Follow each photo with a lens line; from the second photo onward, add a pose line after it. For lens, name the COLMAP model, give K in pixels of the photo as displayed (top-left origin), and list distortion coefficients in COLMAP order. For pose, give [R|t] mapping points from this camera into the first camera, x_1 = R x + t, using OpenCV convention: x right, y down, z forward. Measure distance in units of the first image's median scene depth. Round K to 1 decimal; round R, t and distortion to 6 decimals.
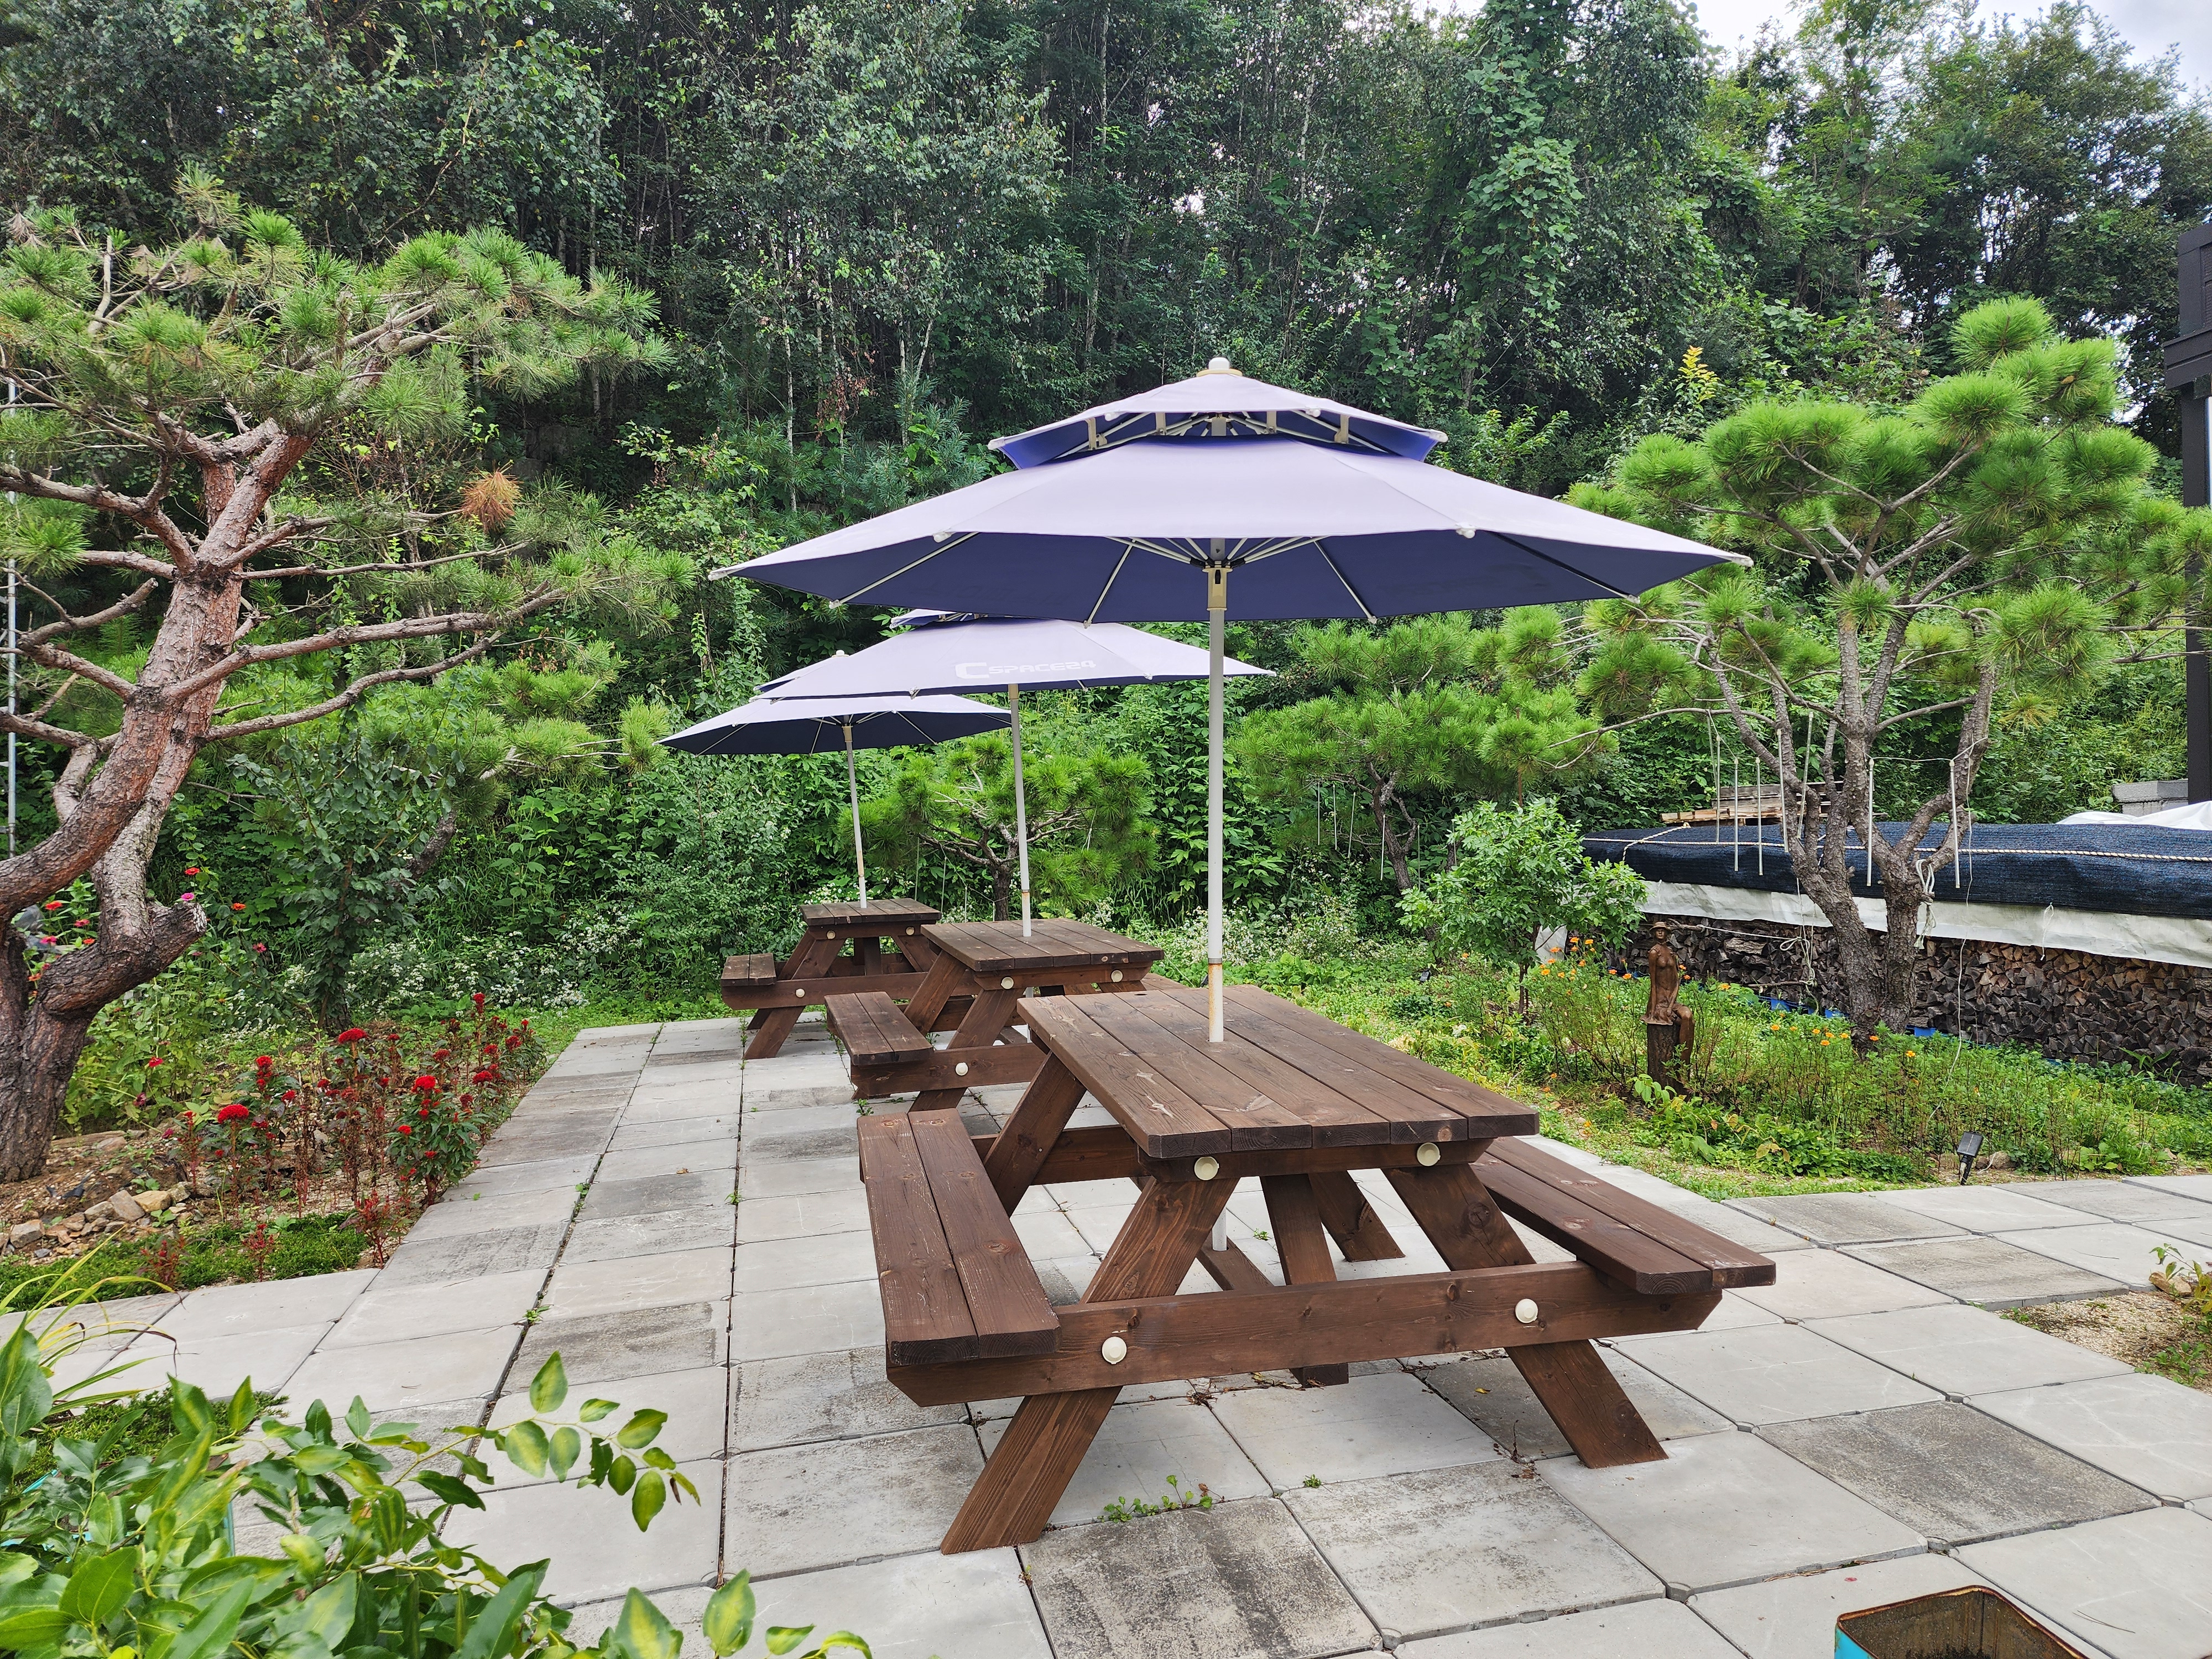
lens RADIAL K [[1463.7, 0, 1100.2], [0, 1463.7, 837.1], [0, 0, 1]] dist [0.053873, -0.053315]
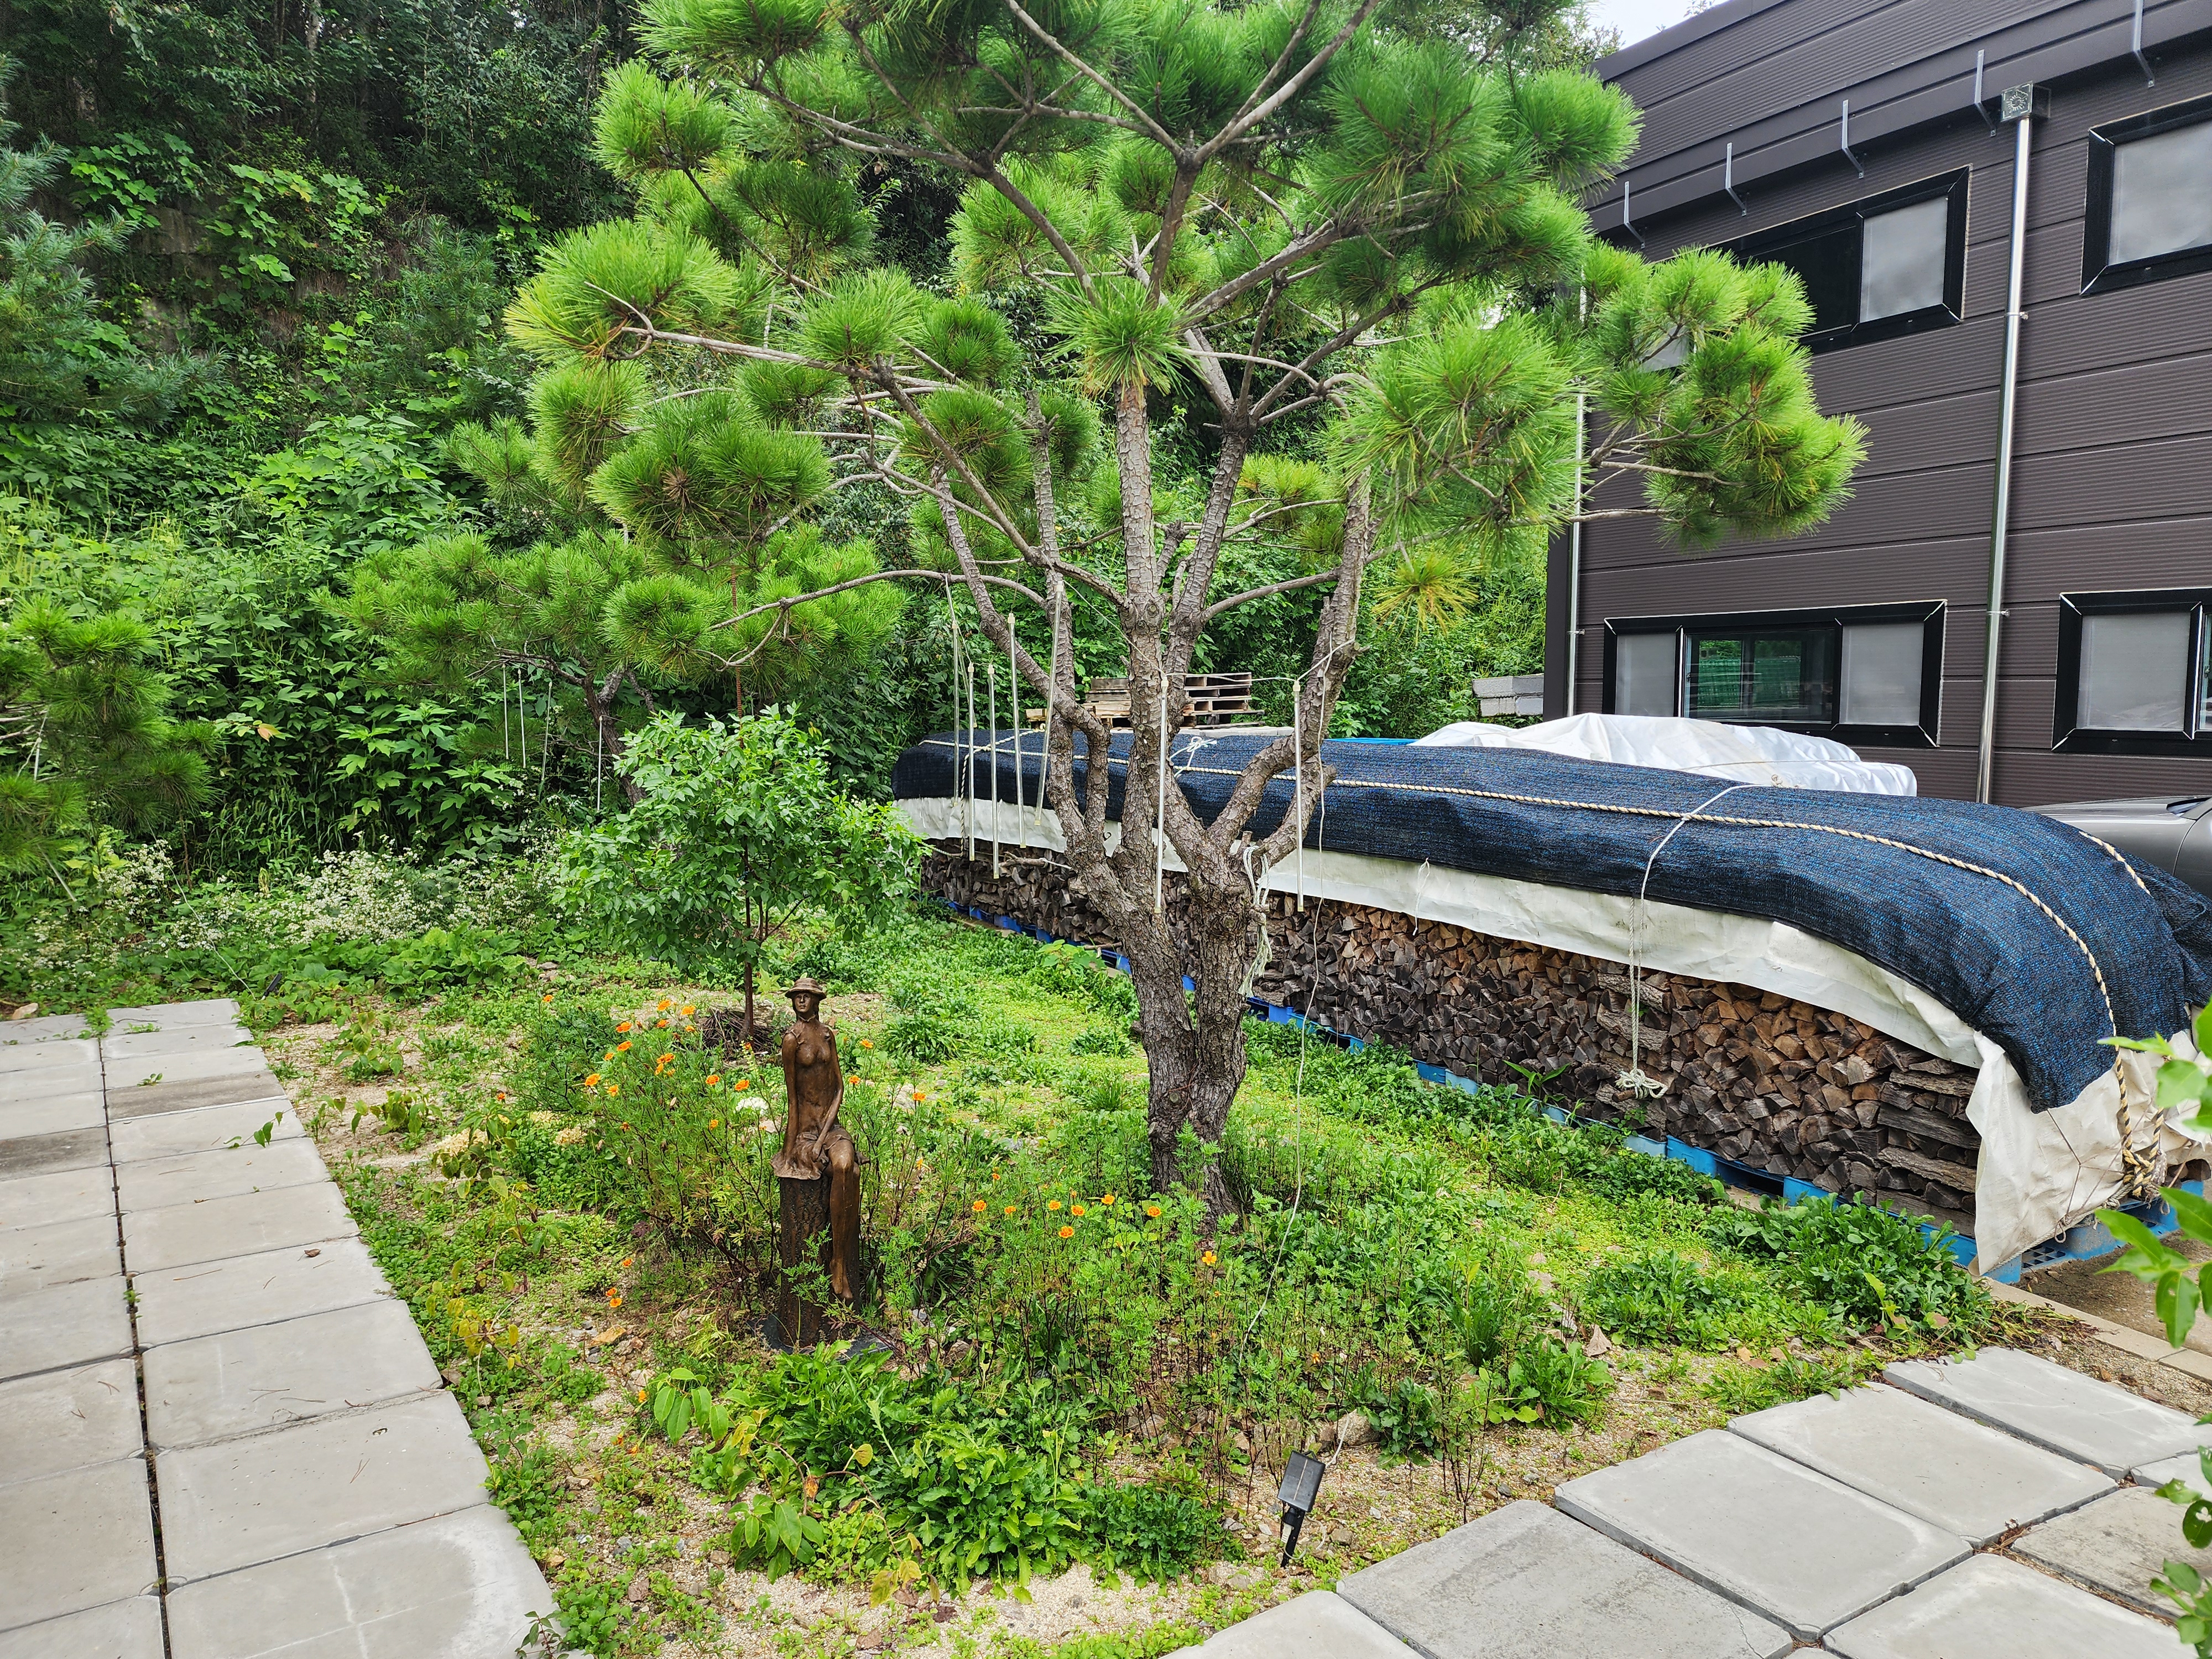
lens RADIAL K [[1463.7, 0, 1093.5], [0, 1463.7, 827.9], [0, 0, 1]] dist [0.053873, -0.053315]
pose [[0.936229, -0.019041, 0.350874, 0.216590], [-0.010246, 0.996627, 0.081424, -0.027959], [-0.351240, -0.079826, 0.932876, 0.357291]]
